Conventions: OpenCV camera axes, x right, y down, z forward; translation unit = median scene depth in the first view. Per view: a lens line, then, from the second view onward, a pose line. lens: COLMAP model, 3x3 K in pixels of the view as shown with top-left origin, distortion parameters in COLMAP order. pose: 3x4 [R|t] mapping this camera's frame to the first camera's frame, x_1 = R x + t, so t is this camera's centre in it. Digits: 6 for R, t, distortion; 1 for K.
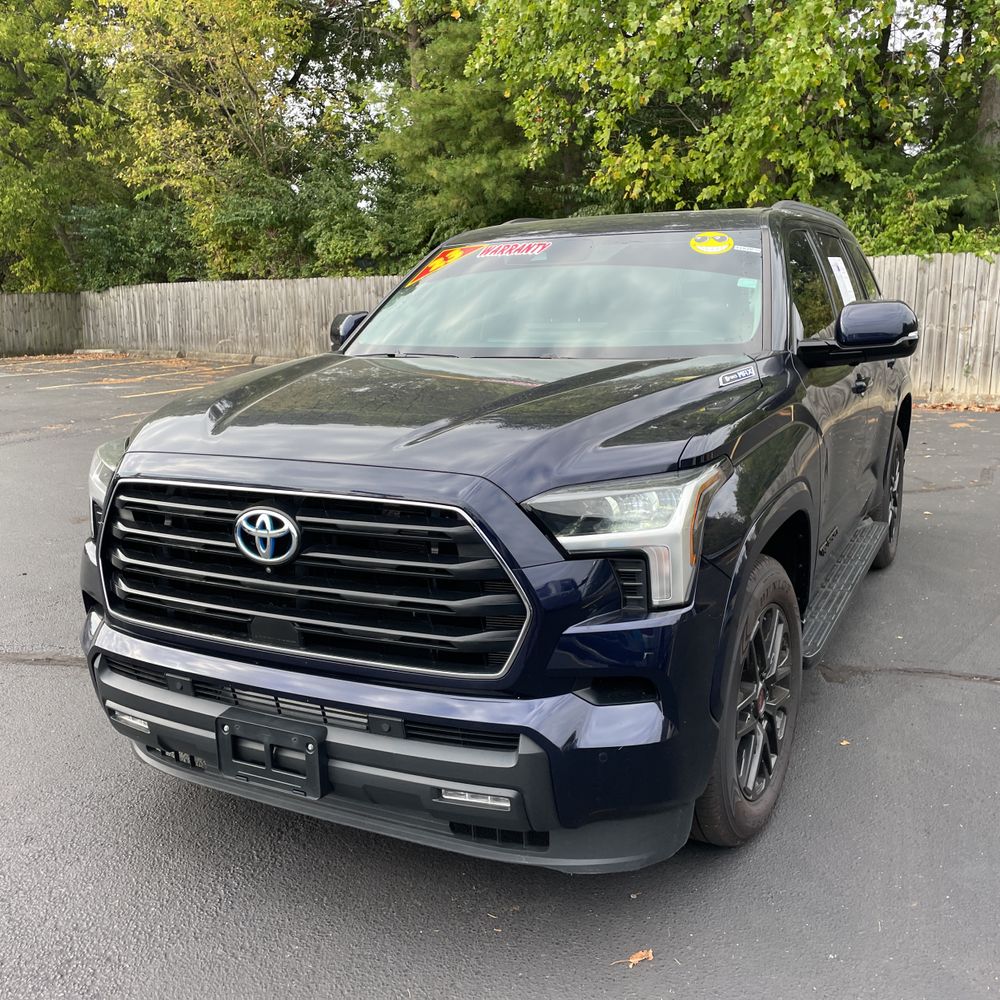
lens RADIAL K [[1020.9, 0, 490.9], [0, 1020.9, 491.4], [0, 0, 1]] dist [0.030437, 0.000000]
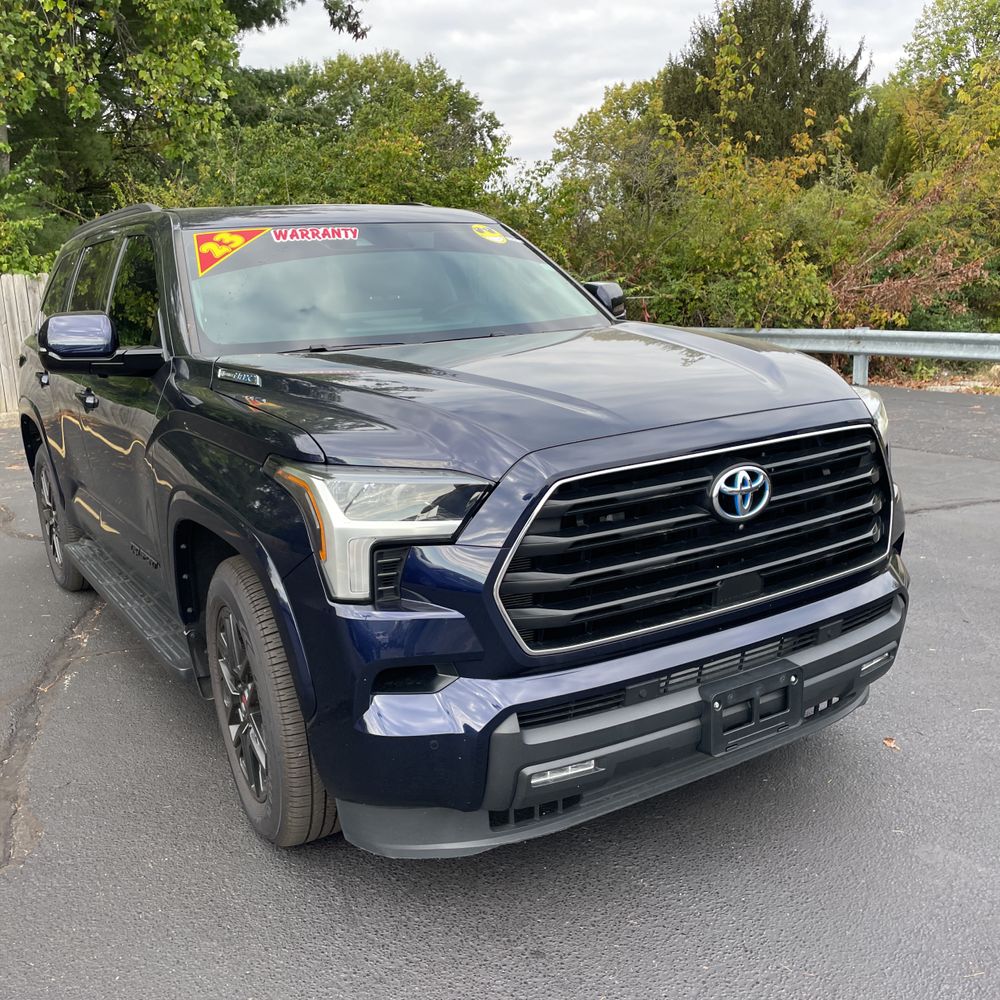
lens RADIAL K [[1020.9, 0, 503.8], [0, 1020.9, 503.8], [0, 0, 1]] dist [0.030437, 0.000000]
pose [[0.505377, -0.187438, 0.842295, -1.186507], [0.203513, 0.974477, 0.094746, -0.088524], [-0.838556, 0.123536, 0.530625, 0.662844]]
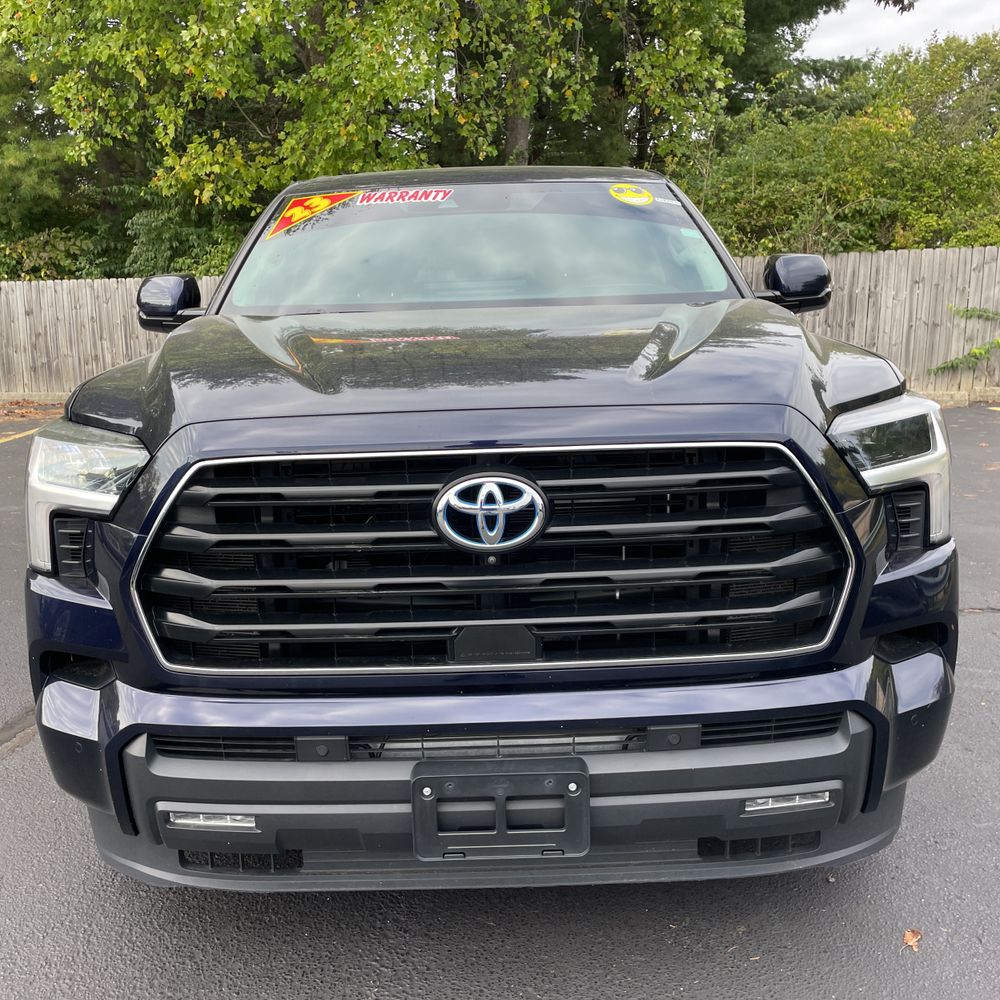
lens RADIAL K [[1020.9, 0, 494.2], [0, 1020.9, 507.4], [0, 0, 1]] dist [0.030437, 0.000000]
pose [[0.882395, -0.093324, 0.461162, -0.551158], [0.098320, 0.995067, 0.013241, 0.030412], [-0.460123, 0.033657, 0.887217, 0.354377]]
